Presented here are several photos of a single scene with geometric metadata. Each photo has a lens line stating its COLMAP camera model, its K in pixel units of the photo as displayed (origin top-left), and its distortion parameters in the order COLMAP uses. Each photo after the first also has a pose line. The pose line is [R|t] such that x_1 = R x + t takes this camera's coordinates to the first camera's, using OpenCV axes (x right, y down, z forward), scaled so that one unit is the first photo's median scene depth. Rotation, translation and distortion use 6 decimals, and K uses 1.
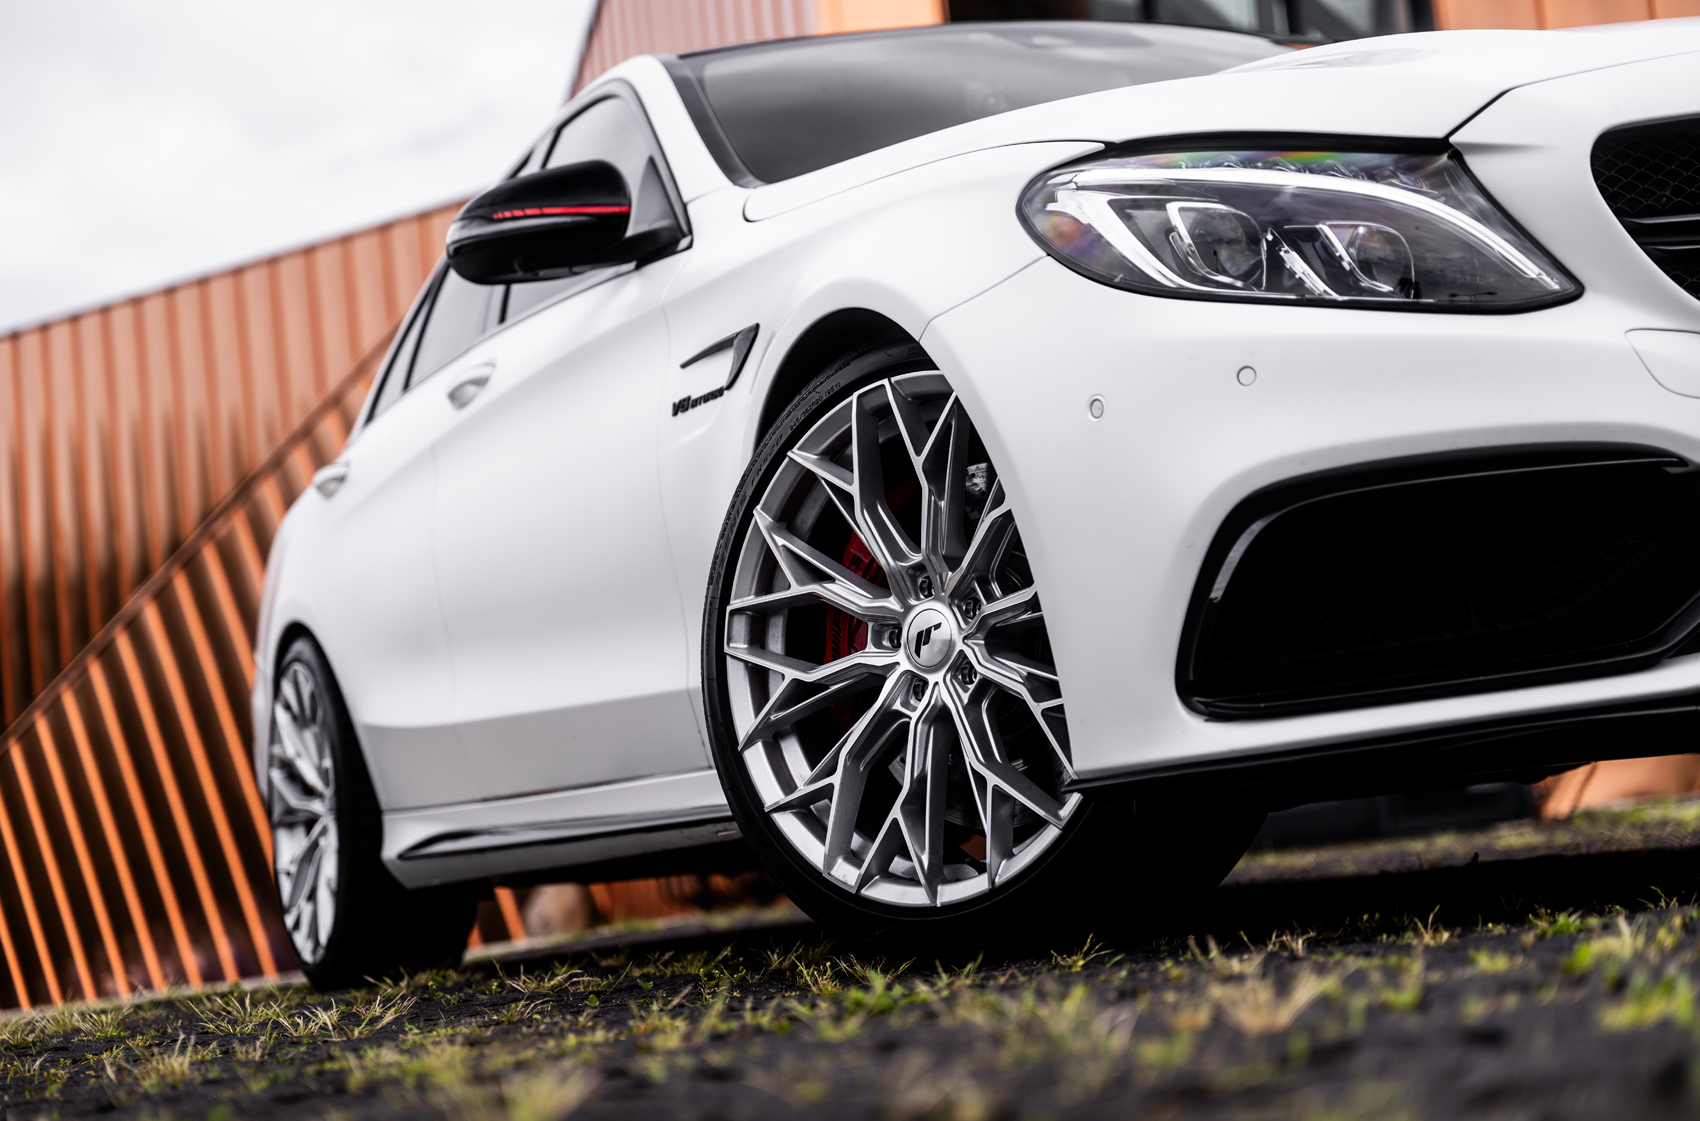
lens RADIAL K [[3264.1, 0, 852.9], [0, 3264.1, 546.3], [0, 0, 1]] dist [0.010335, 0.000000]
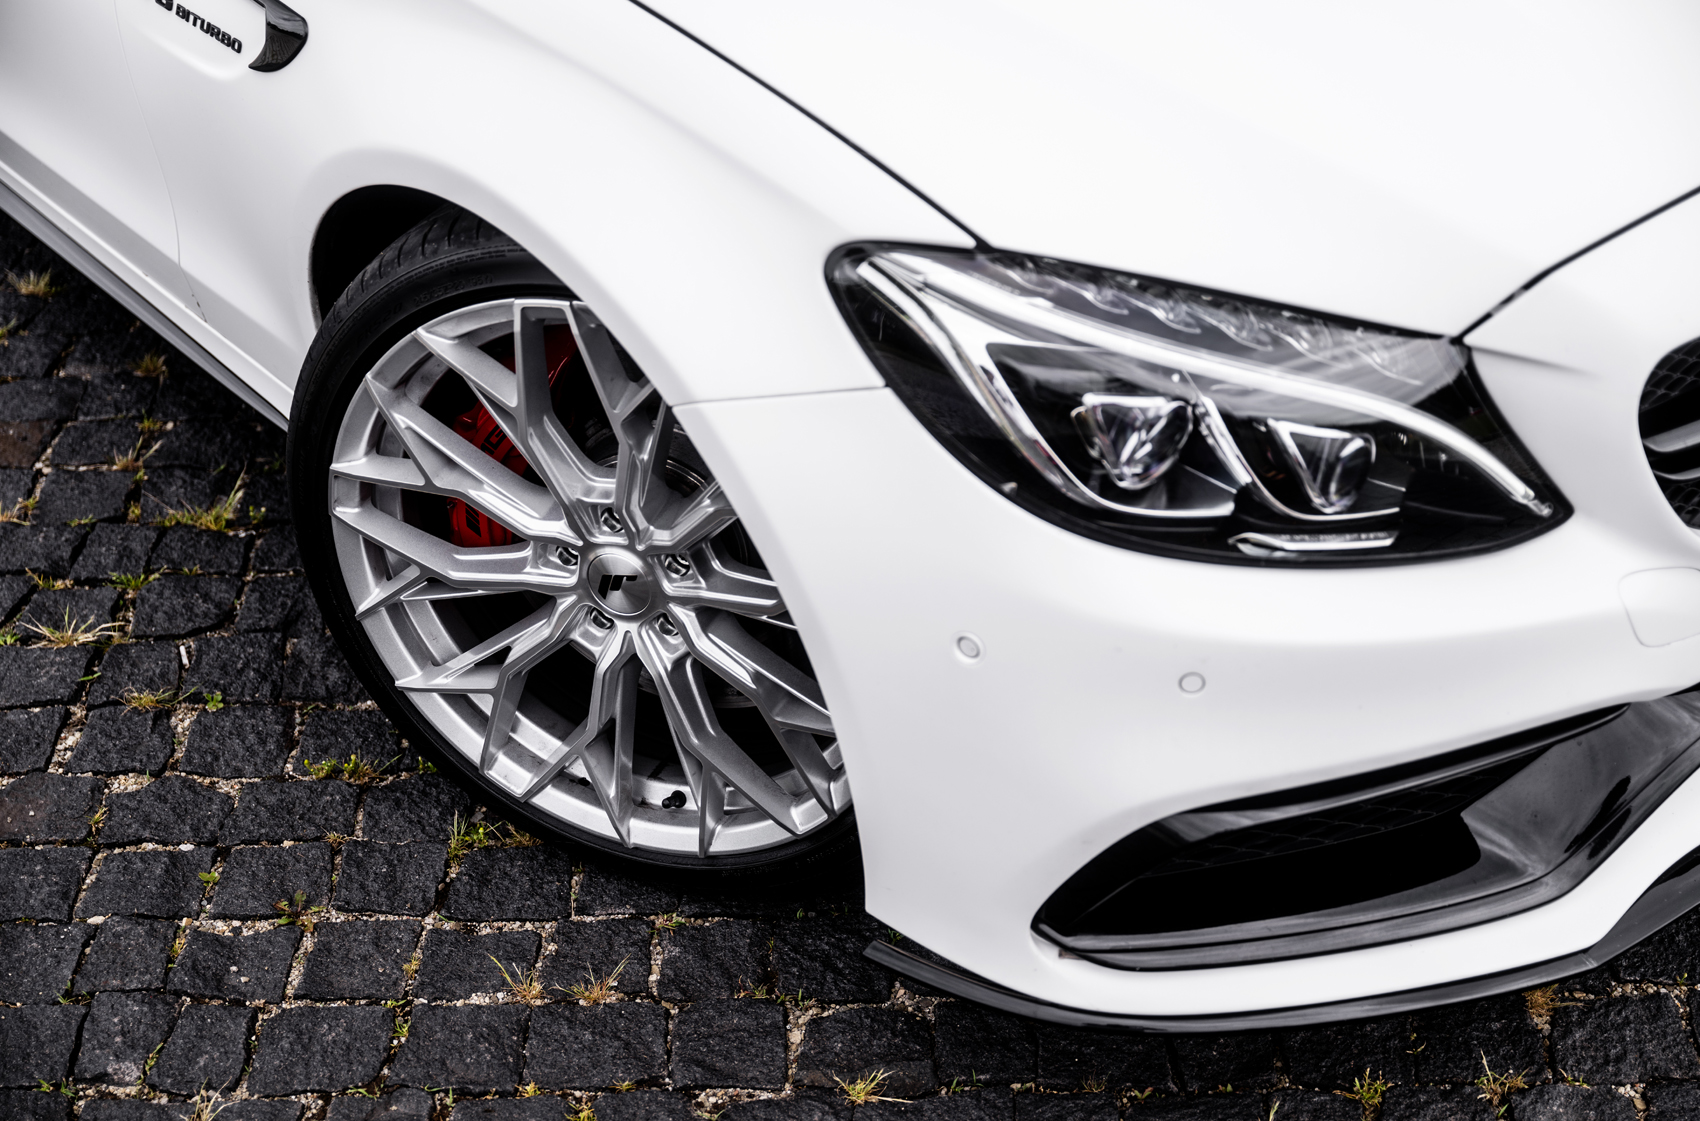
lens RADIAL K [[2266.9, 0, 846.0], [0, 2266.9, 563.5], [0, 0, 1]] dist [0.064299, 0.000000]
pose [[0.935127, -0.141316, 0.324911, -0.111428], [-0.104828, 0.765615, 0.634701, -0.353411], [-0.338450, -0.627586, 0.701133, 0.570325]]
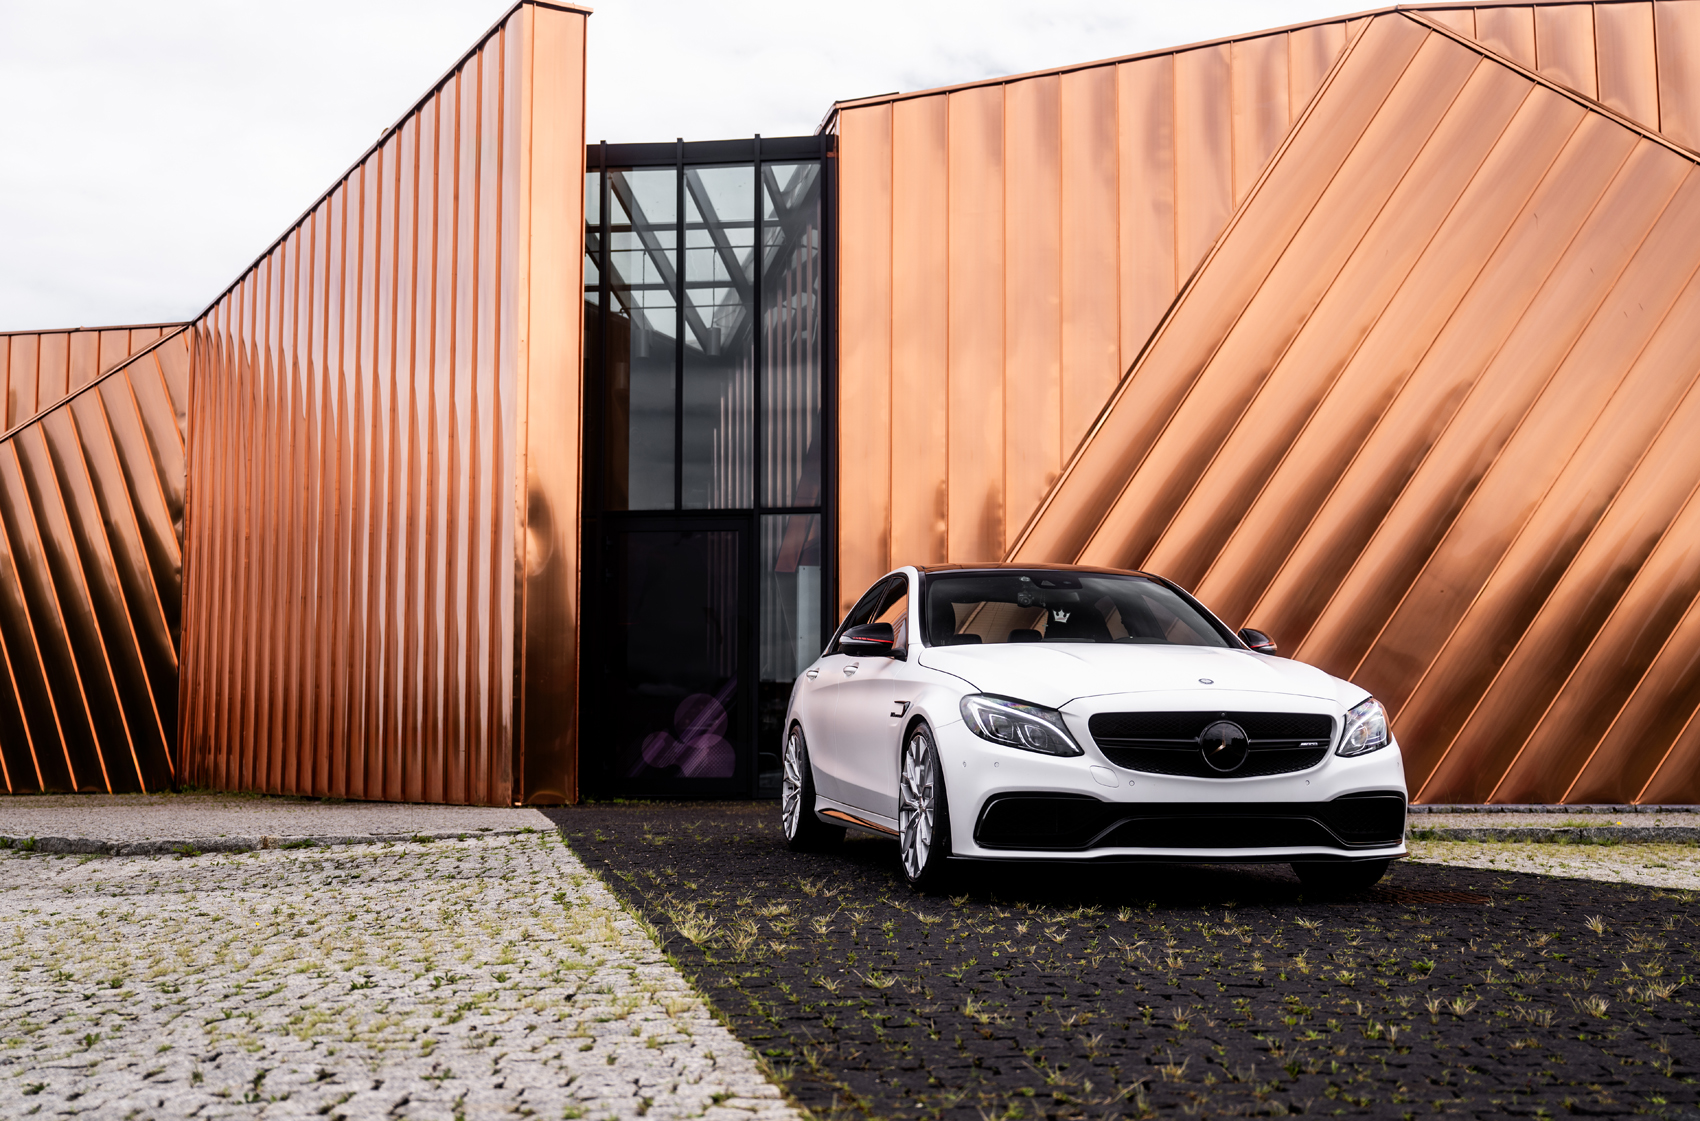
lens RADIAL K [[2002.2, 0, 856.8], [0, 2002.2, 569.4], [0, 0, 1]] dist [-0.006584, 0.000000]
pose [[0.978563, 0.108874, -0.174814, 0.308107], [-0.104755, 0.993962, 0.032645, -0.305862], [0.177313, -0.013632, 0.984060, -1.264071]]
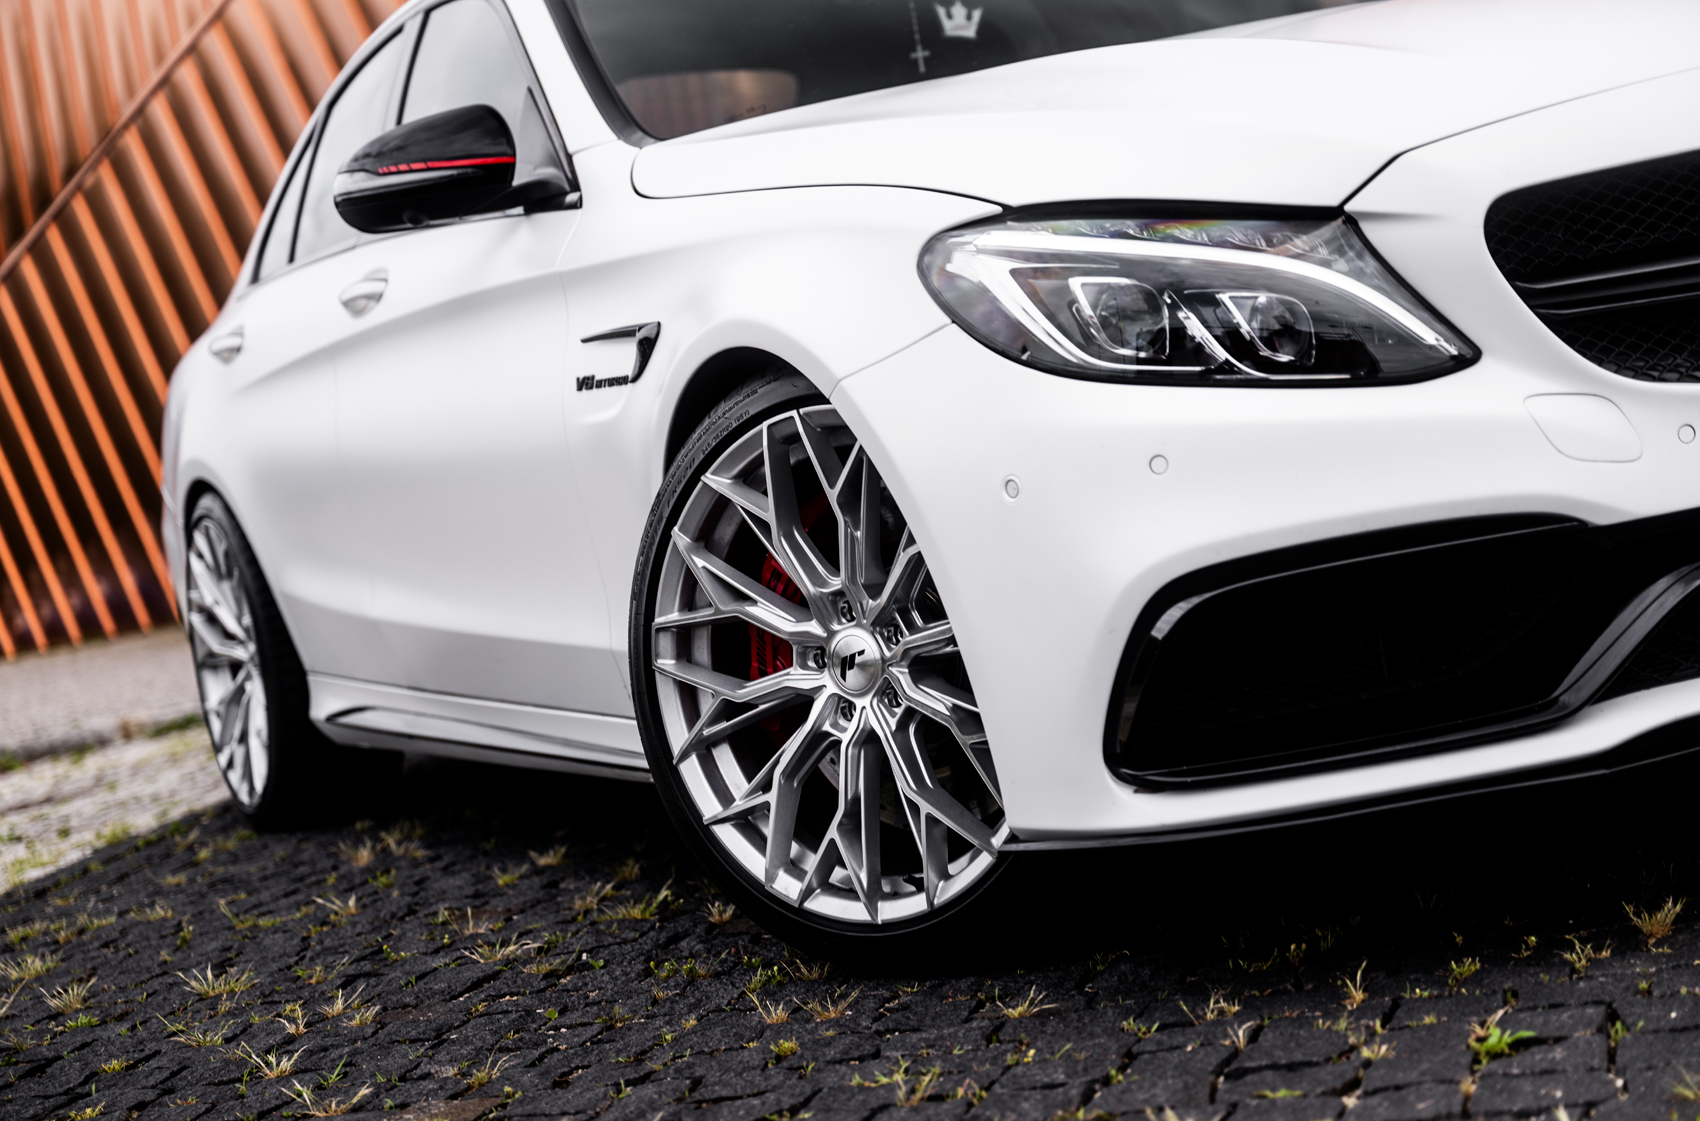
lens RADIAL K [[3148.6, 0, 844.0], [0, 3148.6, 567.7], [0, 0, 1]] dist [0.018654, 0.000000]
pose [[0.997028, -0.068476, 0.035309, -0.012775], [0.062706, 0.987519, 0.144476, -0.145231], [-0.044762, -0.141832, 0.988878, 0.019559]]
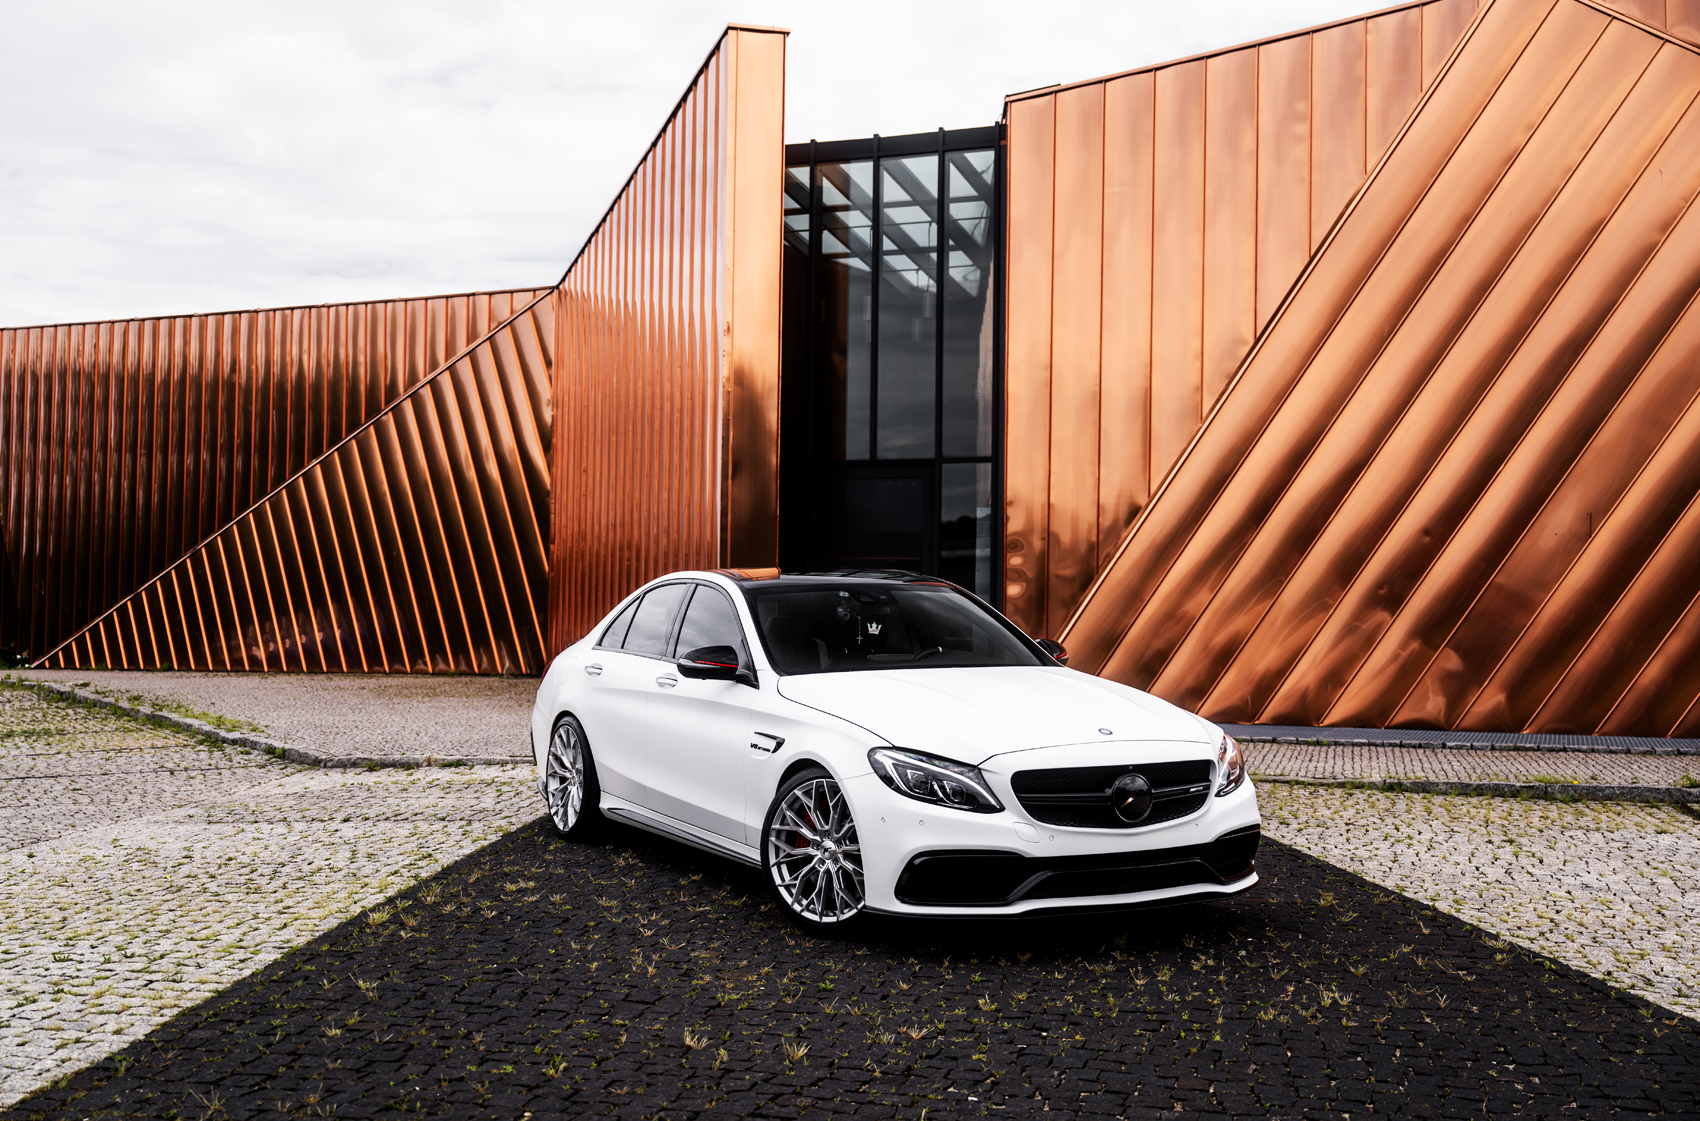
lens RADIAL K [[1809.7, 0, 831.6], [0, 1809.7, 572.3], [0, 0, 1]] dist [-0.009303, 0.000000]
pose [[0.987139, 0.120491, 0.105061, -0.229607], [-0.128709, 0.988821, 0.075282, -0.446180], [-0.094816, -0.087836, 0.991612, -1.041766]]
